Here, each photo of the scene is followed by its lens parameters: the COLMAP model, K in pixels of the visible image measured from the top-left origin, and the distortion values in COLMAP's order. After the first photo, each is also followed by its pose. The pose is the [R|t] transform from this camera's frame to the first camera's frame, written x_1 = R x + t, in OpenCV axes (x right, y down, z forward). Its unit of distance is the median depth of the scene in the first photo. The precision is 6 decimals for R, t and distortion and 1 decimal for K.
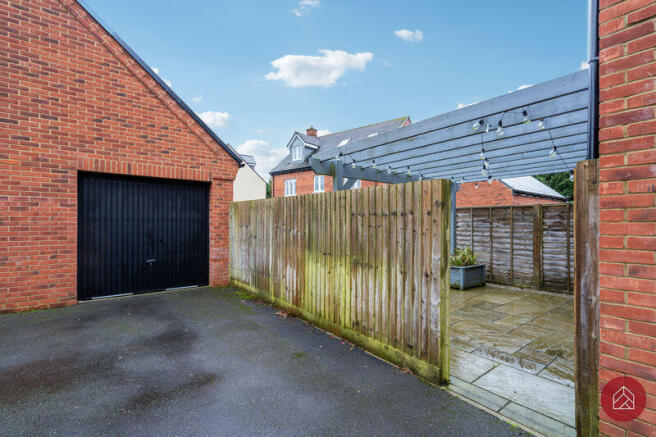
lens RADIAL K [[300.4, 0, 321.7], [0, 300.4, 215.4], [0, 0, 1]] dist [-0.001430, 0.001721]
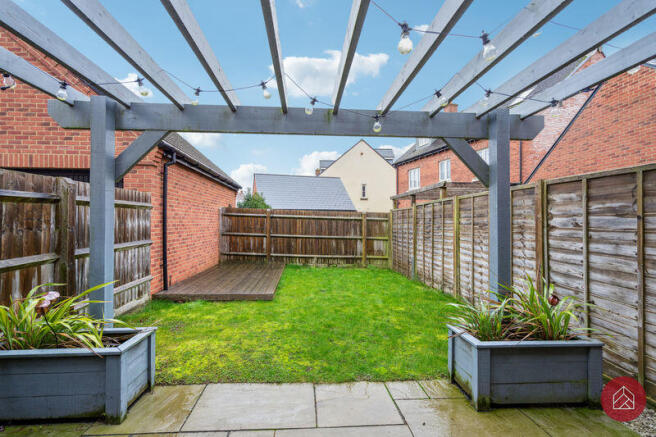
lens RADIAL K [[300.4, 0, 319.7], [0, 300.4, 218.0], [0, 0, 1]] dist [-0.001430, 0.001721]
pose [[0.830069, -0.006419, -0.557624, 0.453366], [0.013142, 0.999881, 0.008053, 0.018831], [0.557506, -0.014013, 0.830055, 0.533157]]
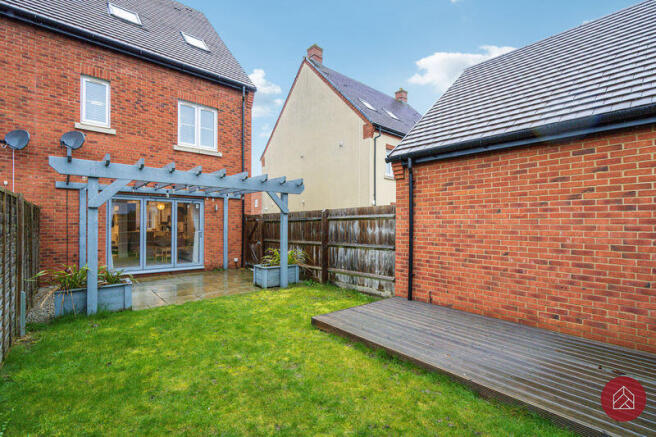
lens RADIAL K [[300.4, 0, 325.0], [0, 300.4, 224.0], [0, 0, 1]] dist [-0.001430, 0.001721]
pose [[-0.997931, -0.011032, -0.063338, 0.008722], [-0.009235, 0.999548, -0.028593, 0.034743], [0.063625, -0.027949, -0.997582, 1.578135]]
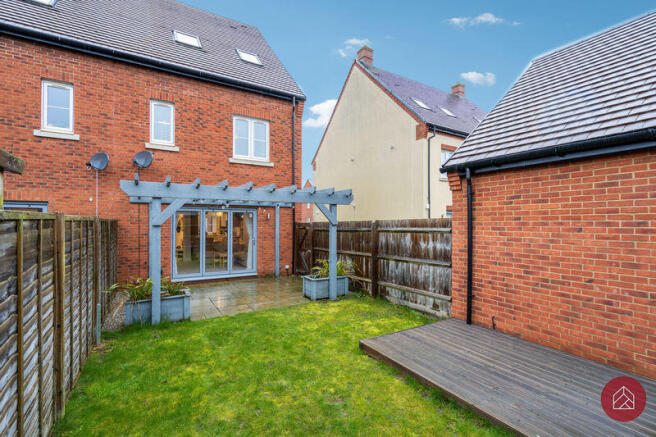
lens RADIAL K [[300.4, 0, 325.6], [0, 300.4, 221.9], [0, 0, 1]] dist [-0.001430, 0.001721]
pose [[-0.994396, -0.007339, 0.105465, 0.001574], [-0.010761, 0.999433, -0.031912, -0.000799], [-0.105171, -0.032868, -0.993911, 1.558573]]
